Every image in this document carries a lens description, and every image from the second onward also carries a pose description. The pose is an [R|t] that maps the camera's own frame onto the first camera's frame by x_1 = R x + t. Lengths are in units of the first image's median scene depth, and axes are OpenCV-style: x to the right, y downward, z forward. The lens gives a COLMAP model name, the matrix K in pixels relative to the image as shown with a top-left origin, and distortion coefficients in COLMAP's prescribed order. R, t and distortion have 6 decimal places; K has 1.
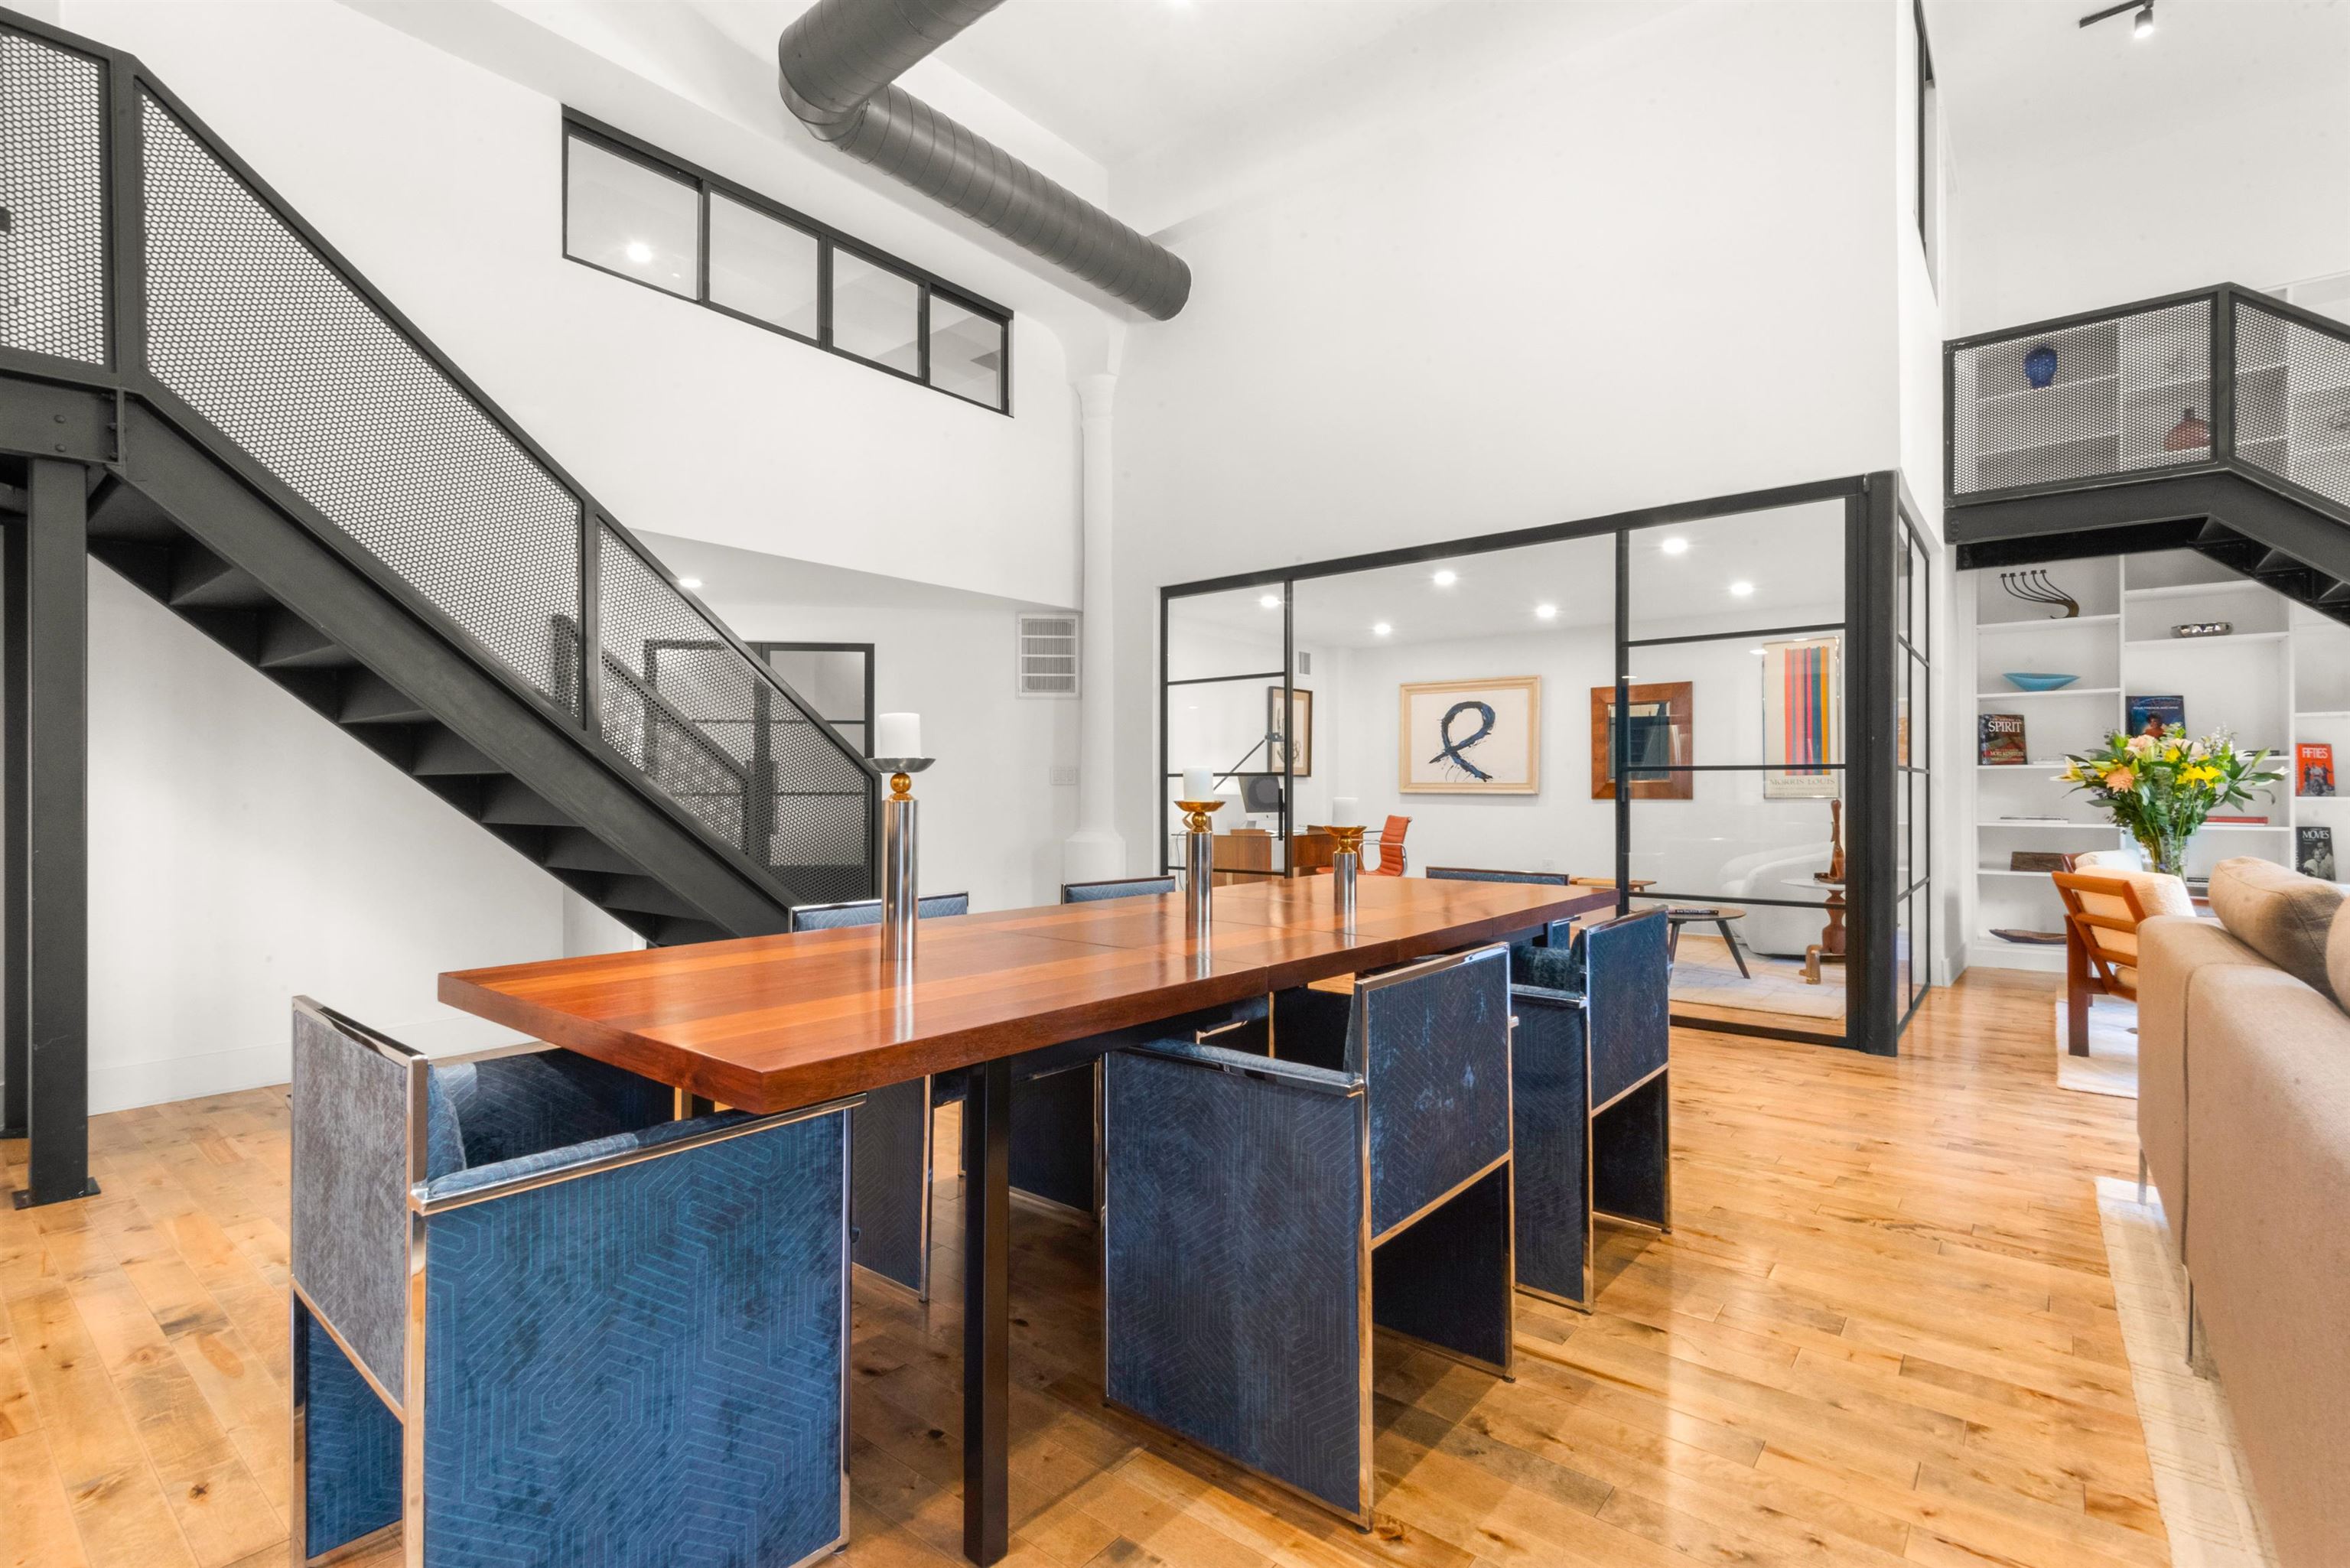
lens RADIAL K [[1071.4, 0, 1177.2], [0, 1071.4, 788.8], [0, 0, 1]] dist [0.028420, -0.016015]
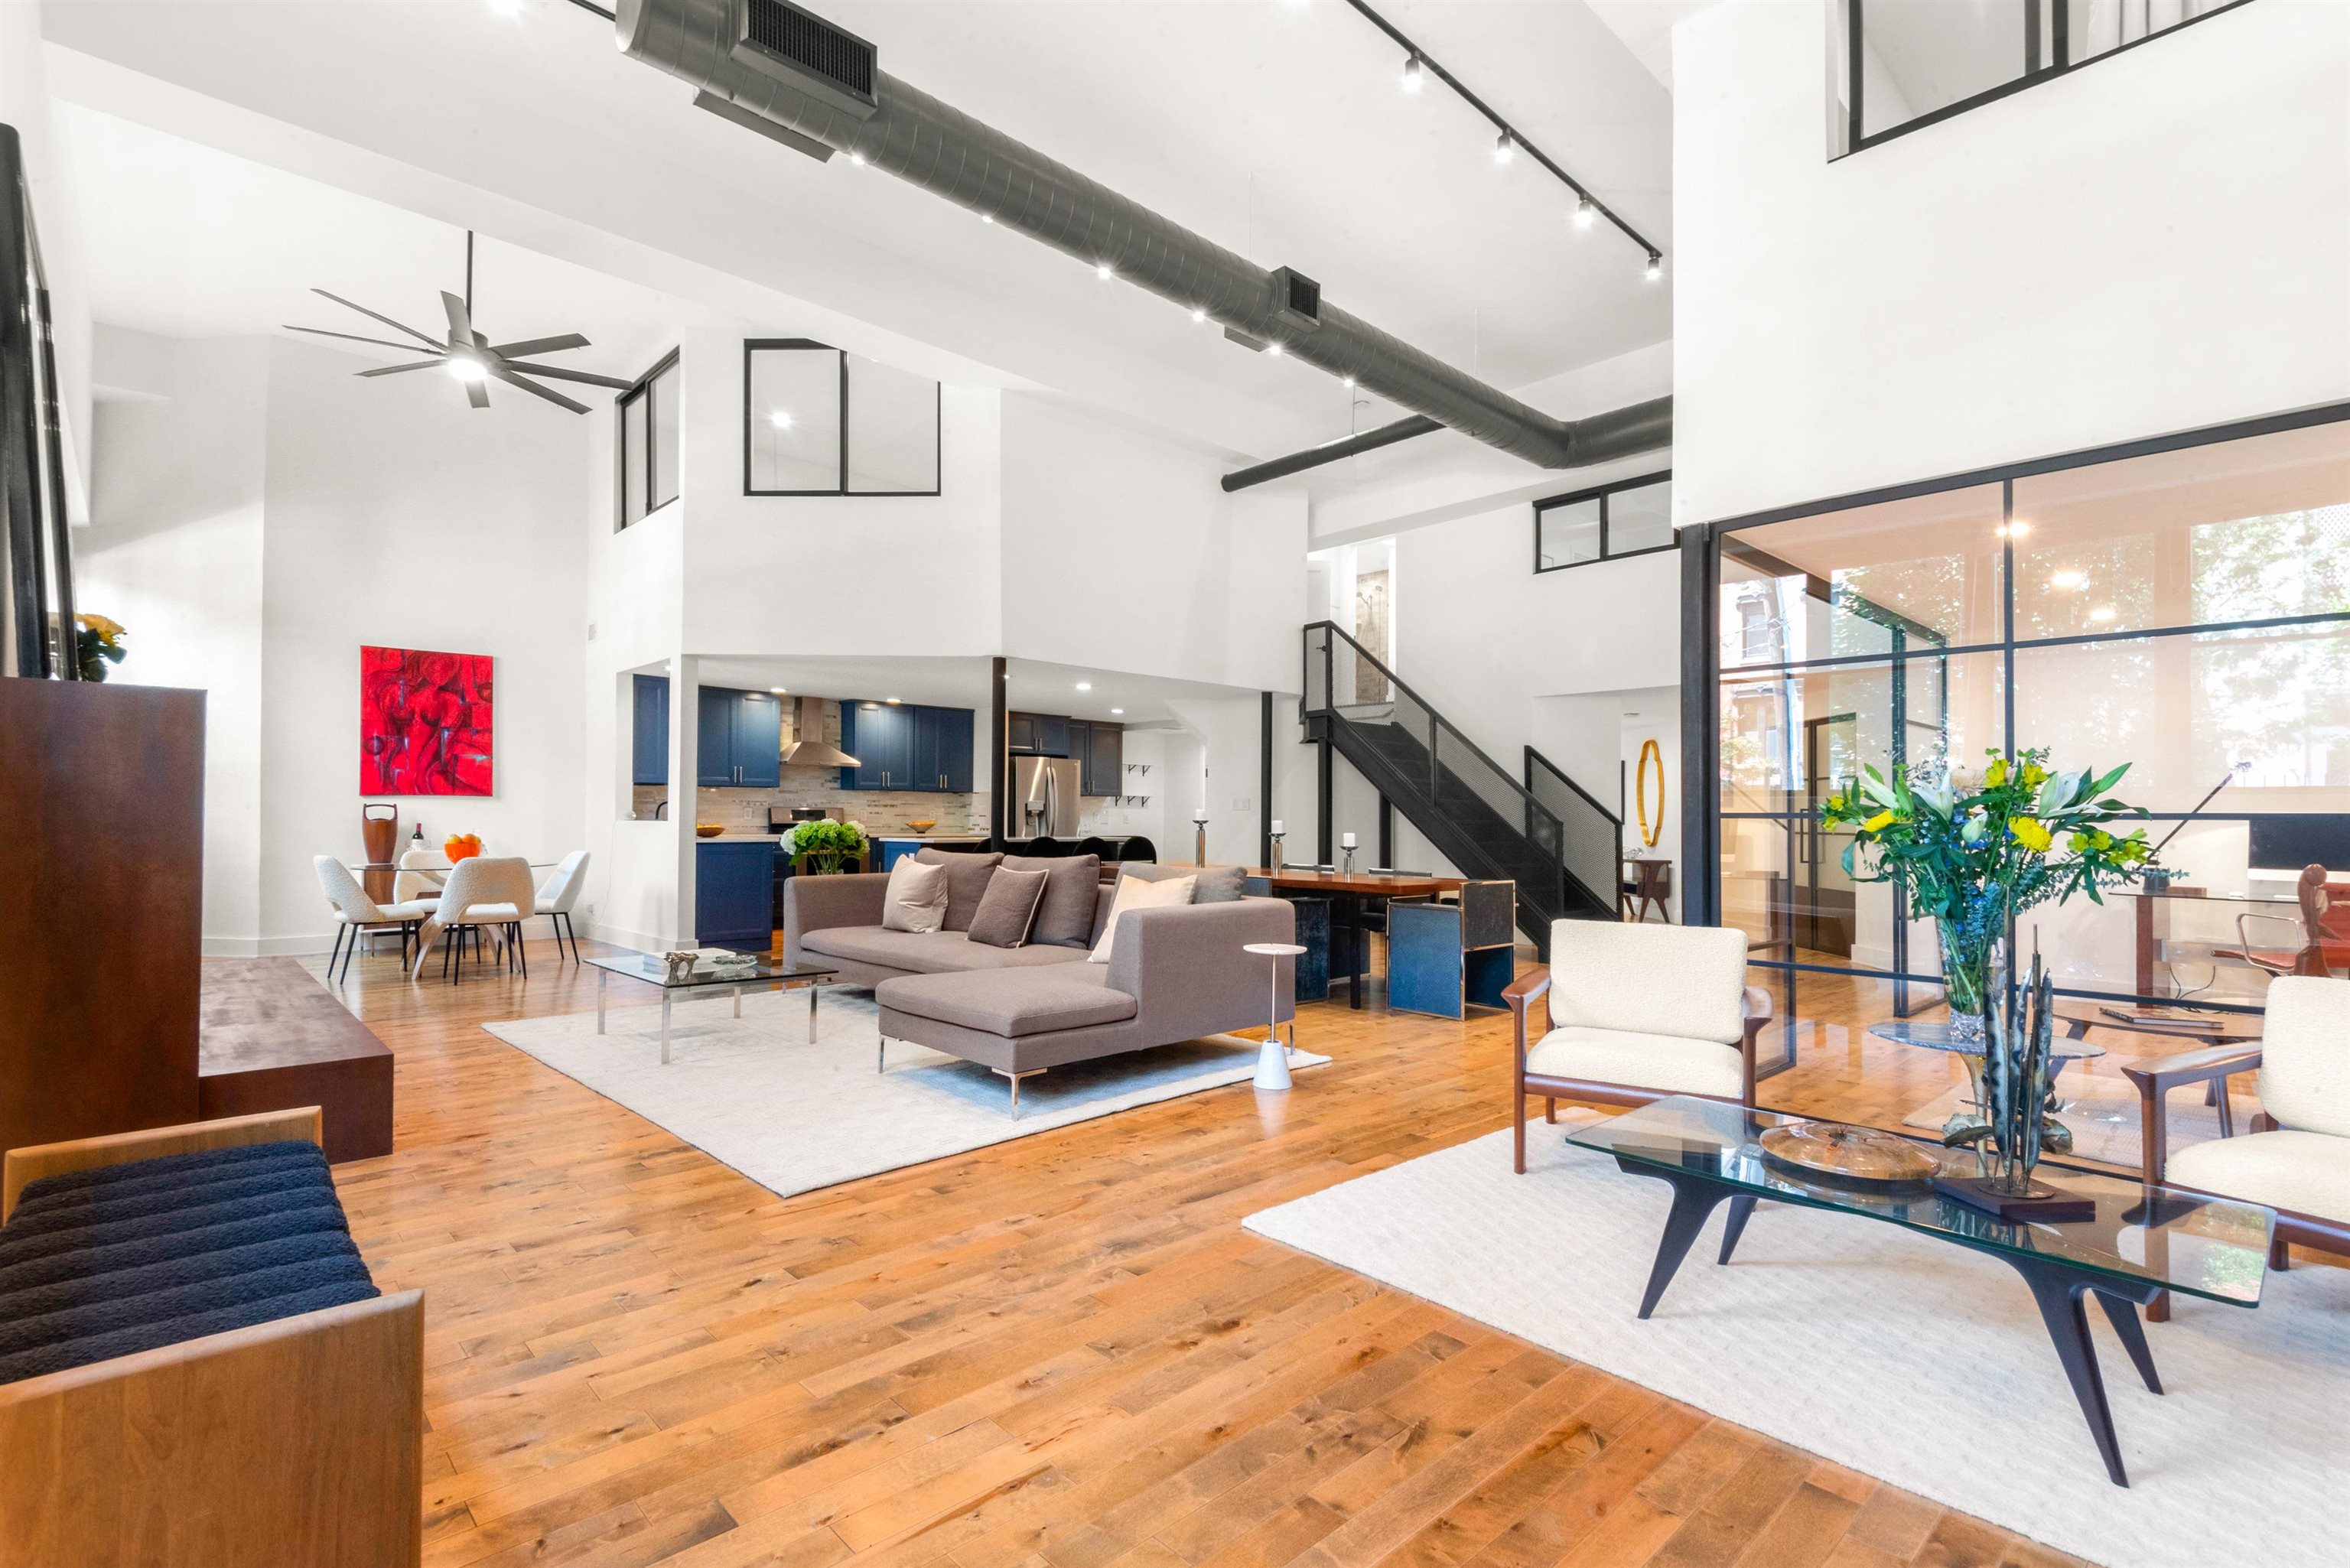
lens RADIAL K [[1071.4, 0, 1192.7], [0, 1071.4, 812.1], [0, 0, 1]] dist [0.028420, -0.016015]
pose [[-0.121404, -0.007967, -0.992571, 1.143221], [-0.004279, 0.999963, -0.007503, -0.009991], [0.992594, 0.003337, -0.121433, 0.437783]]
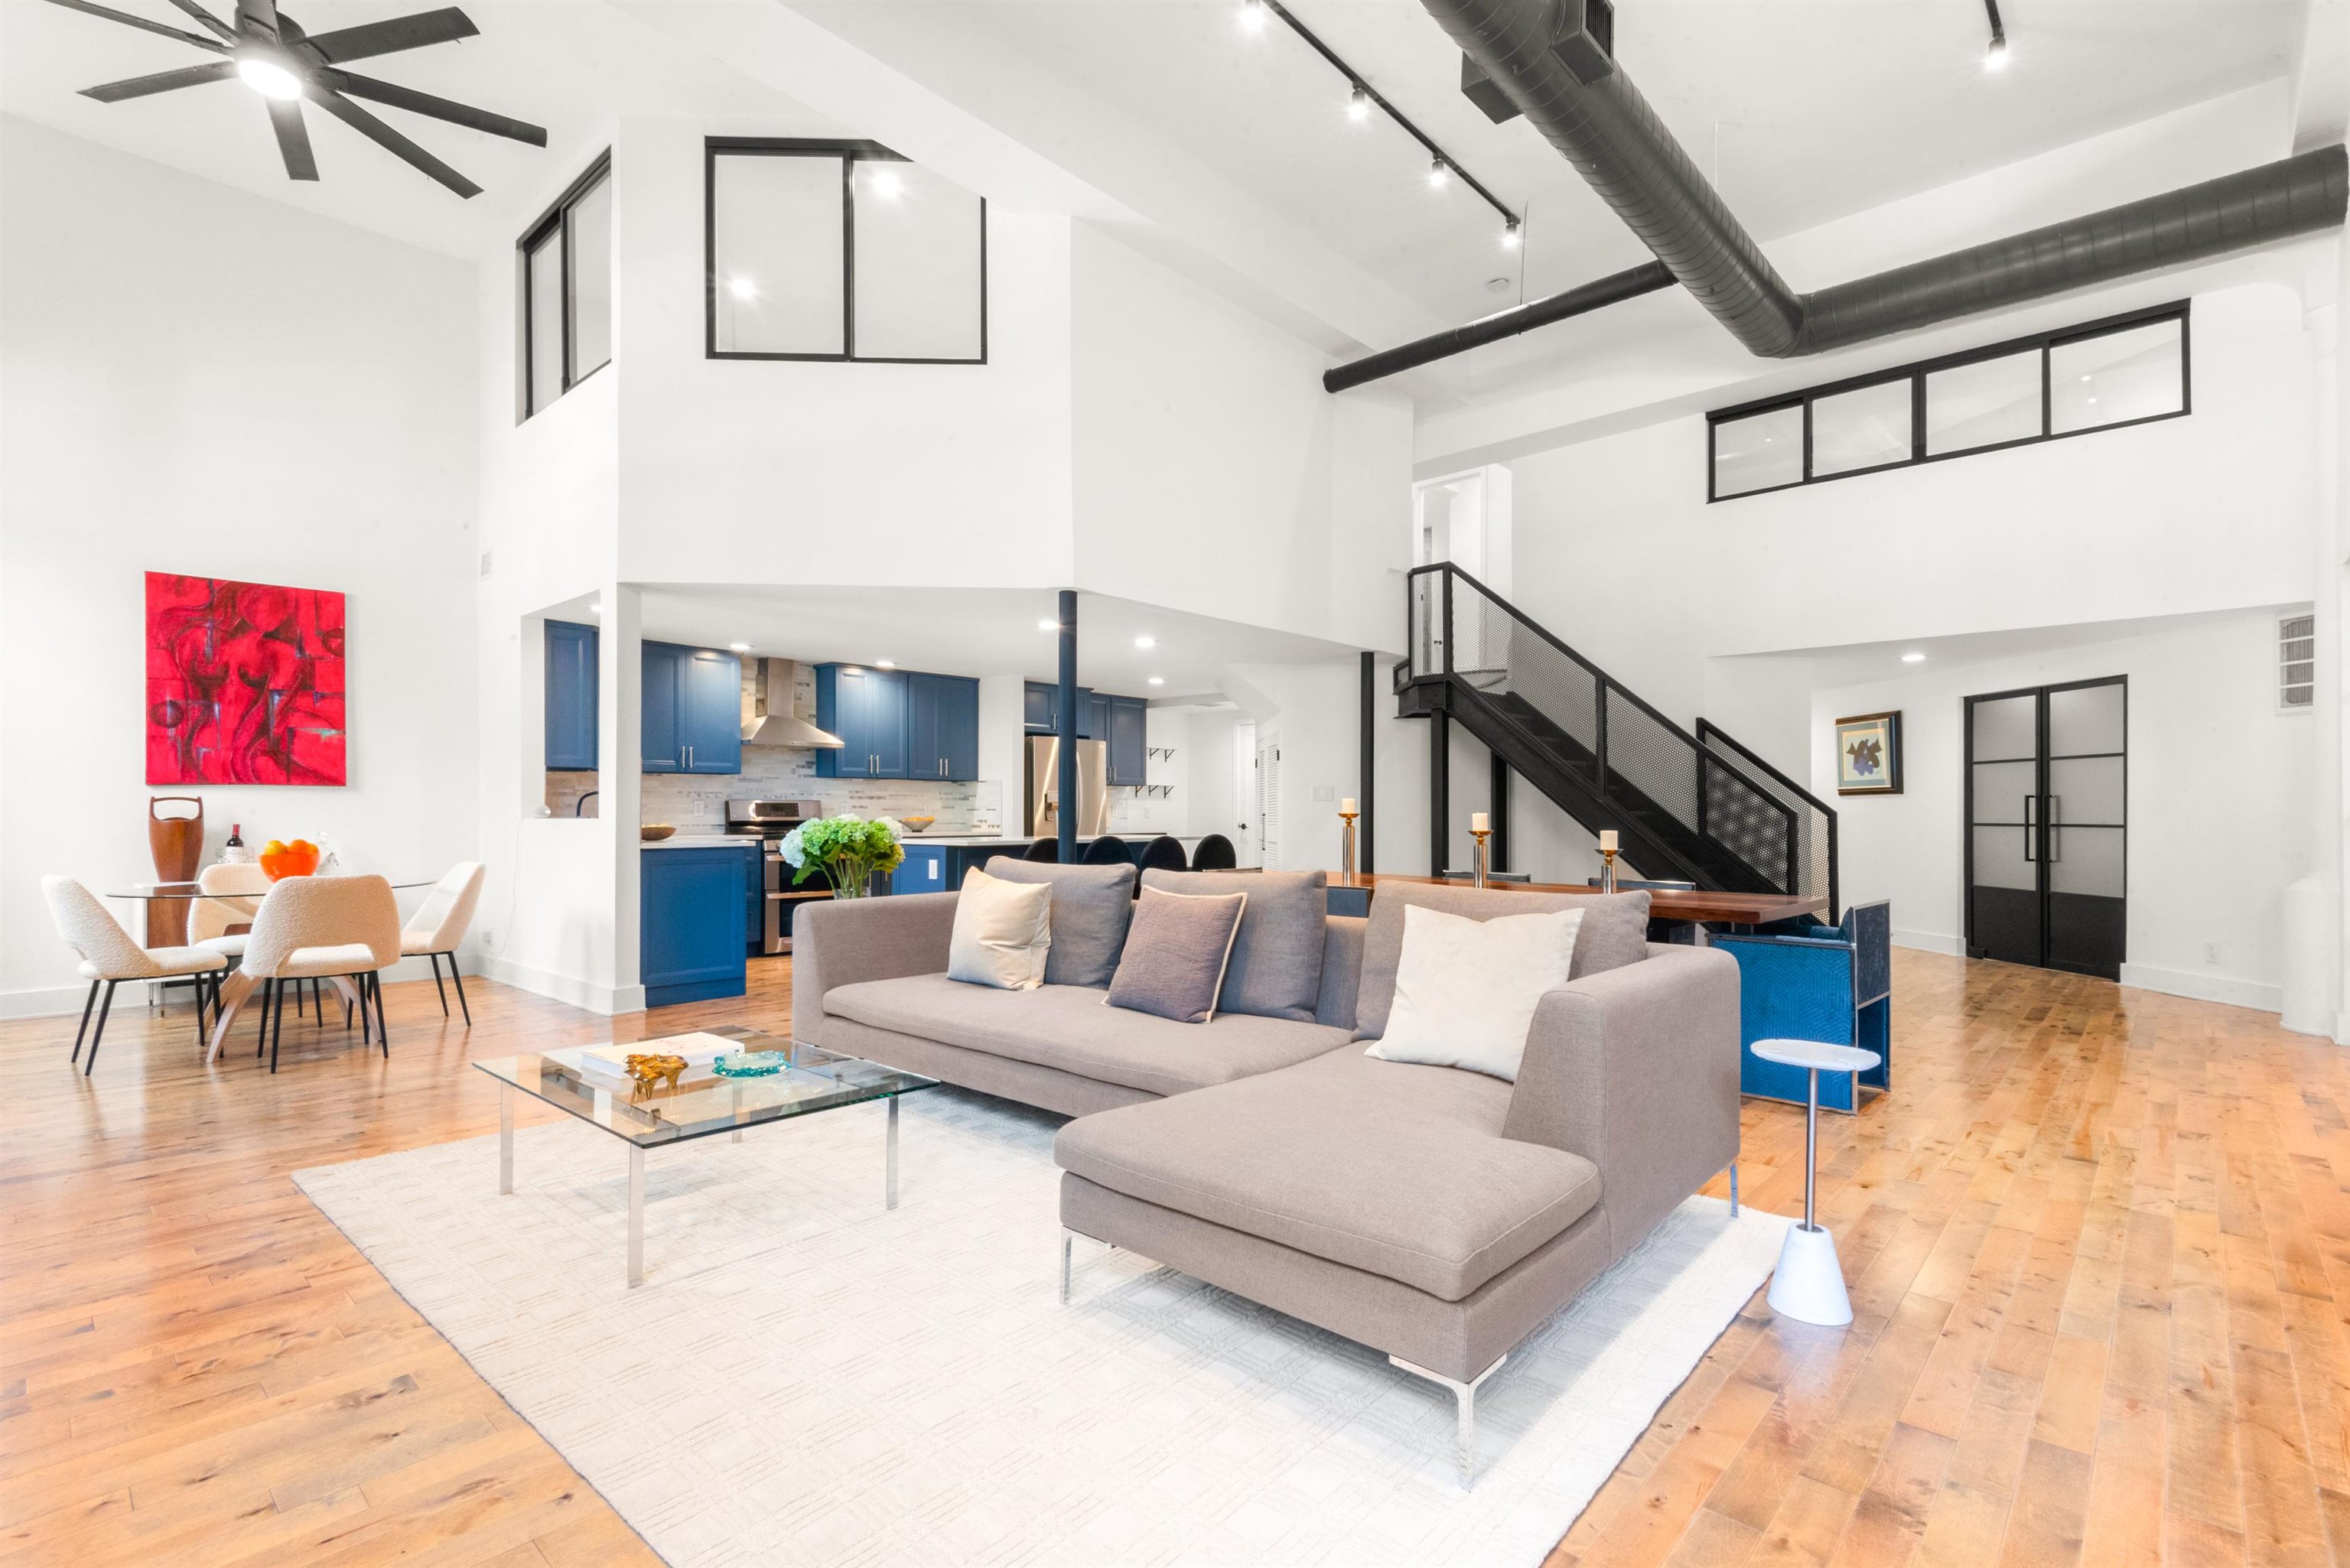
lens RADIAL K [[1071.4, 0, 1187.1], [0, 1071.4, 813.0], [0, 0, 1]] dist [0.028420, -0.016015]
pose [[-0.056999, -0.000585, -0.998374, 0.834668], [0.001193, 0.999999, -0.000654, -0.009899], [0.998374, -0.001228, -0.056998, 0.214527]]
